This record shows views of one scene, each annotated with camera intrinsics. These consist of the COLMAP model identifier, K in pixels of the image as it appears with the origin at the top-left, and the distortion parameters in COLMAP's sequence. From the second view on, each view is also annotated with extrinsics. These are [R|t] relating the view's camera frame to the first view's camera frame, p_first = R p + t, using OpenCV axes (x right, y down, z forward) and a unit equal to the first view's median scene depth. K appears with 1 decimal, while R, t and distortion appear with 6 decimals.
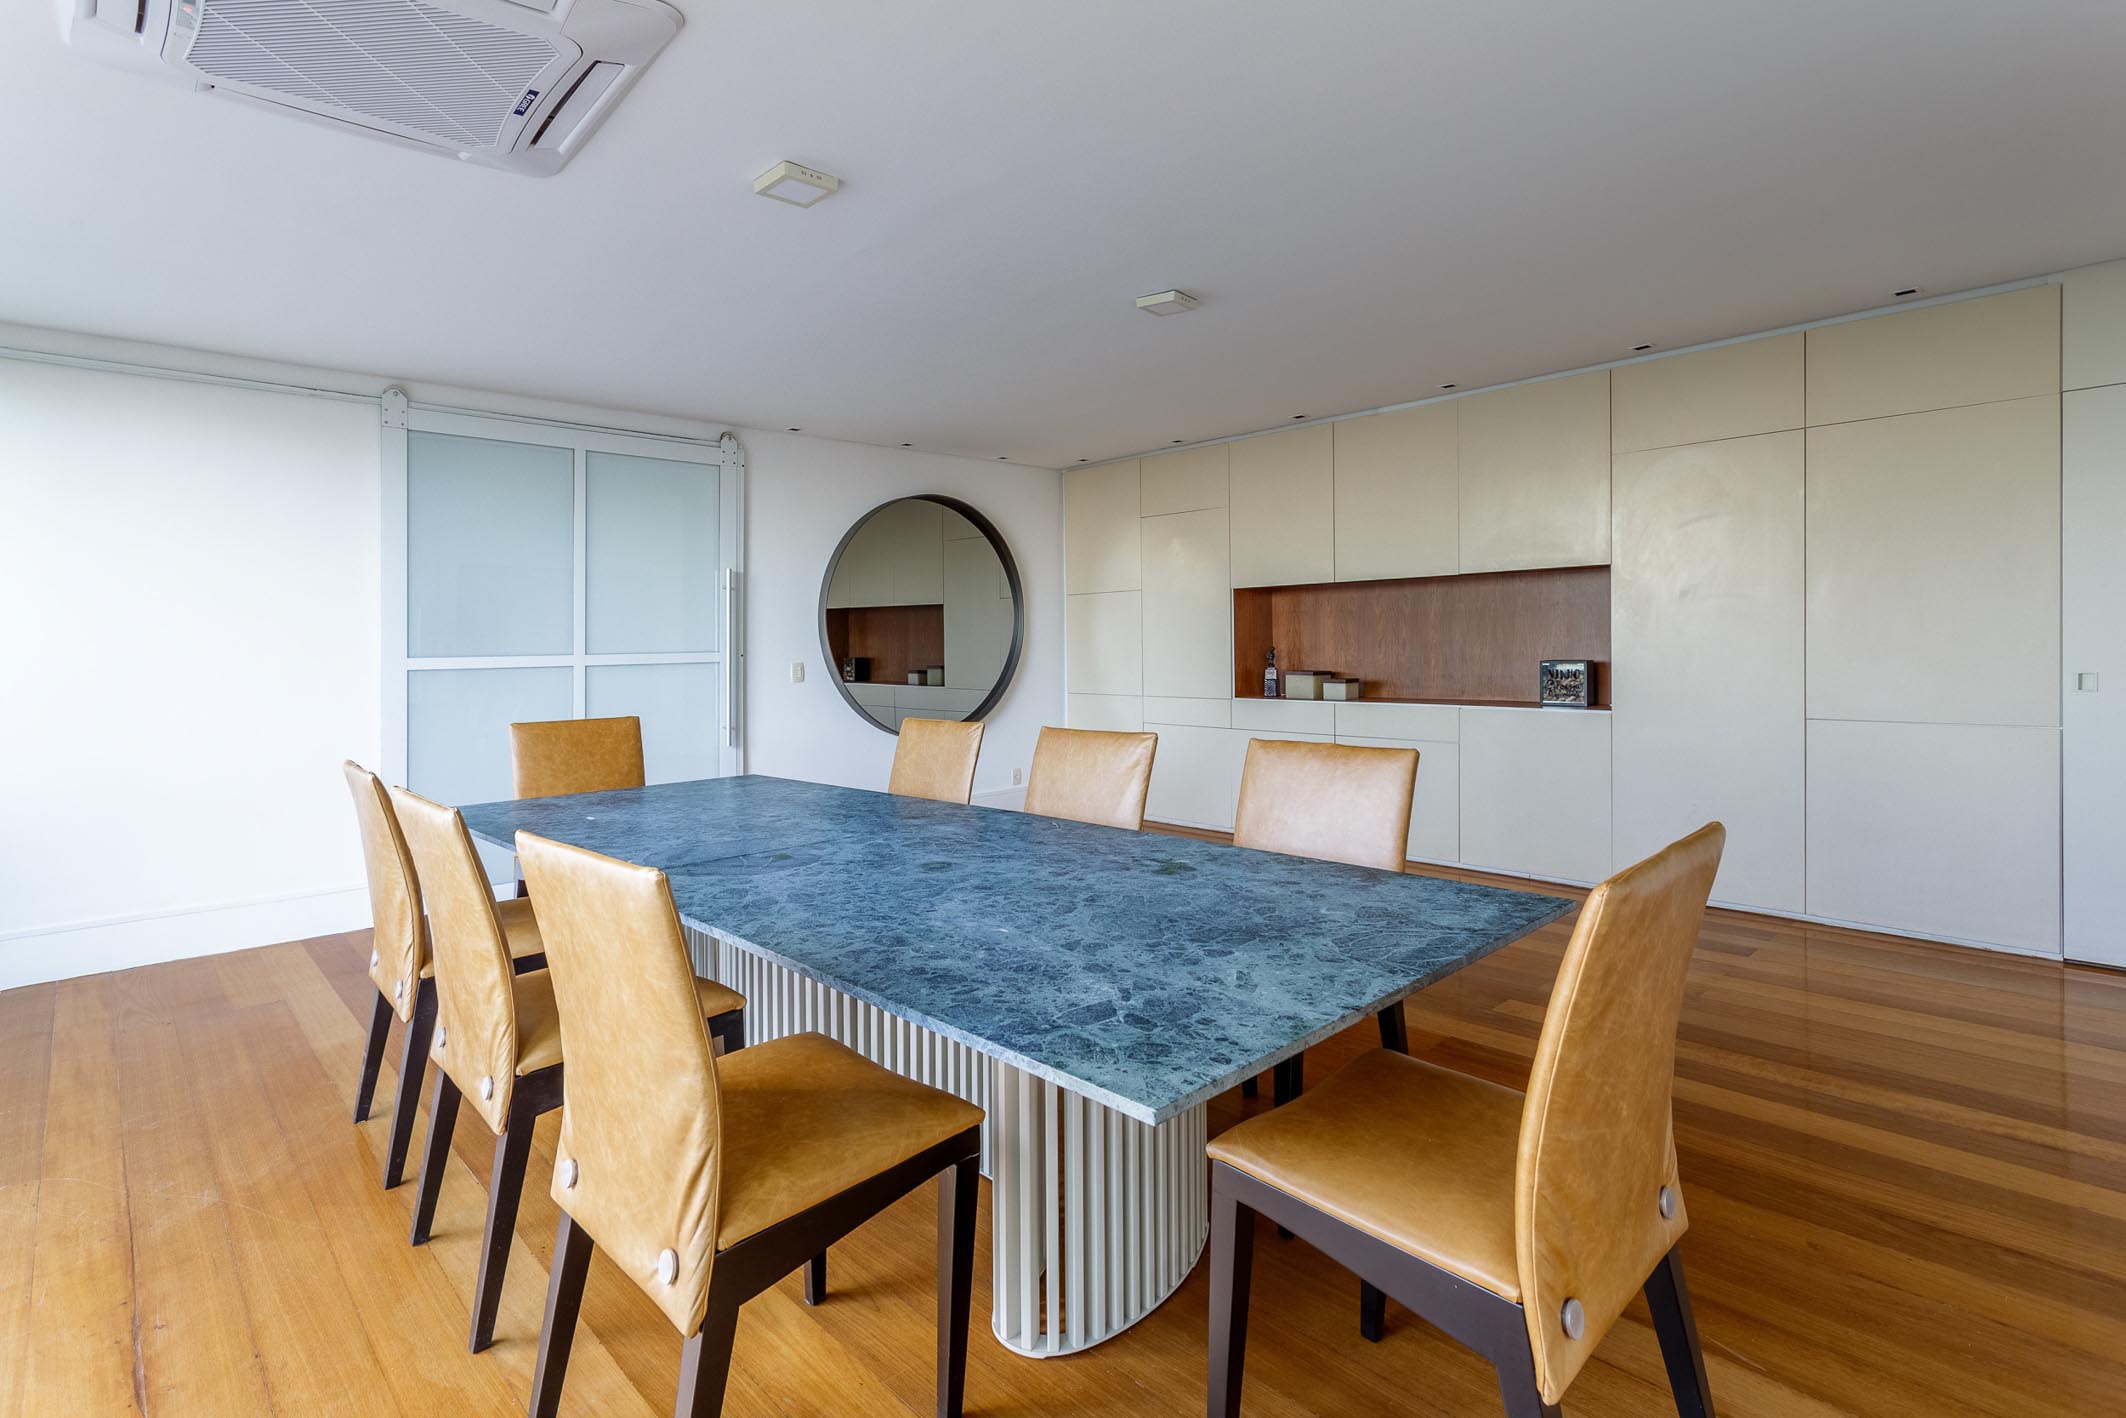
lens RADIAL K [[1033.5, 0, 1059.8], [0, 1033.5, 671.9], [0, 0, 1]] dist [0.000746, 0.000856]
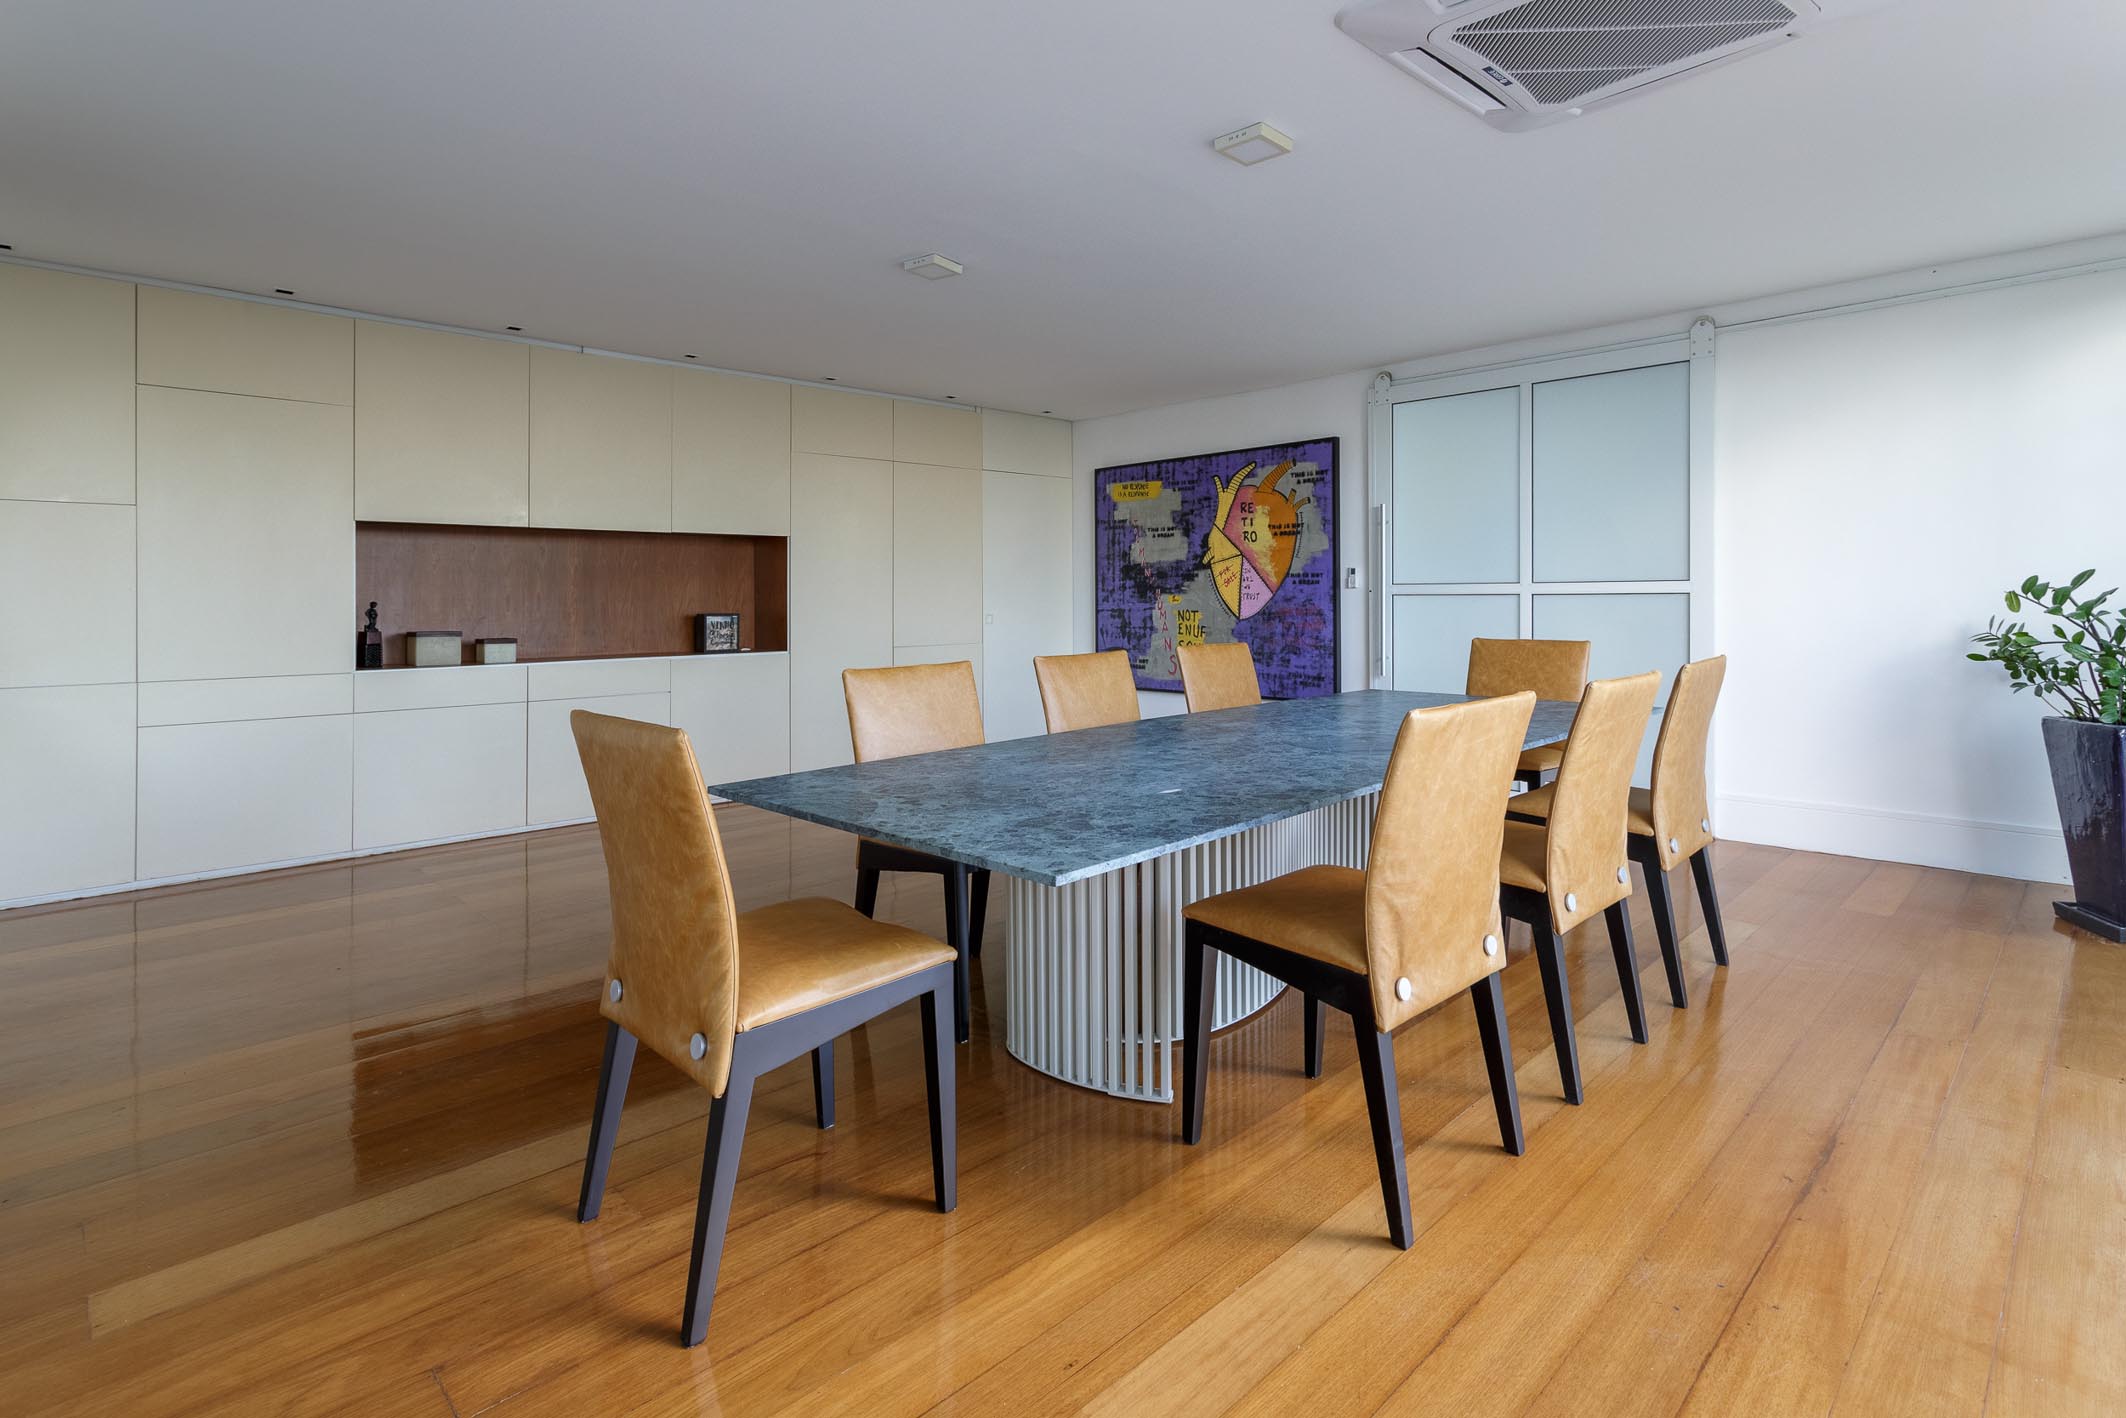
lens RADIAL K [[1033.5, 0, 1059.8], [0, 1033.5, 671.9], [0, 0, 1]] dist [0.000746, 0.000856]
pose [[-0.008632, -0.048434, 0.998789, -0.682889], [0.025882, 0.998481, 0.048643, 0.005713], [-0.999628, 0.026271, -0.007365, 0.623299]]
